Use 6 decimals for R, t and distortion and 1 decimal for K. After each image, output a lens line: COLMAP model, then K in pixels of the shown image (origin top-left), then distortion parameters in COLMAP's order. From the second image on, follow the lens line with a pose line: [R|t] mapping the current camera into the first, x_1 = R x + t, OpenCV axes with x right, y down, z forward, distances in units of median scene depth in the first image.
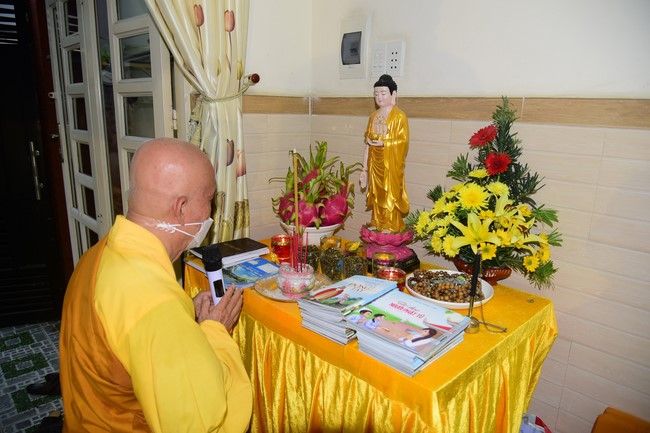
lens RADIAL K [[425.2, 0, 325.0], [0, 425.2, 216.5], [0, 0, 1]] dist [-0.001870, -0.000044]
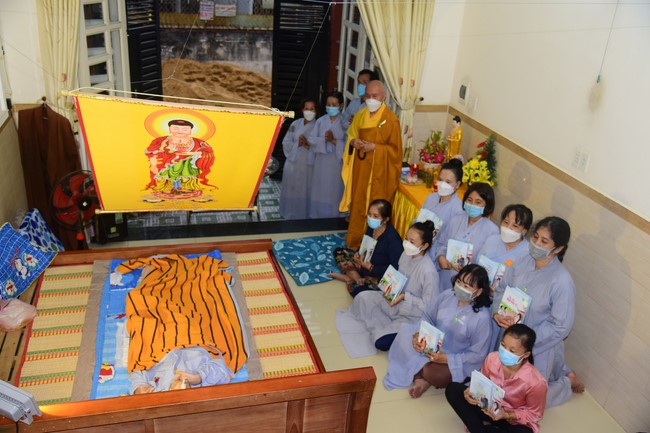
lens RADIAL K [[603.4, 0, 325.0], [0, 603.4, 216.5], [0, 0, 1]] dist [0.001493, 0.000295]
pose [[0.880651, 0.220846, -0.419143, 1.119057], [-0.140018, 0.966510, 0.215064, -0.396947], [0.452602, -0.130709, 0.882081, -2.844291]]
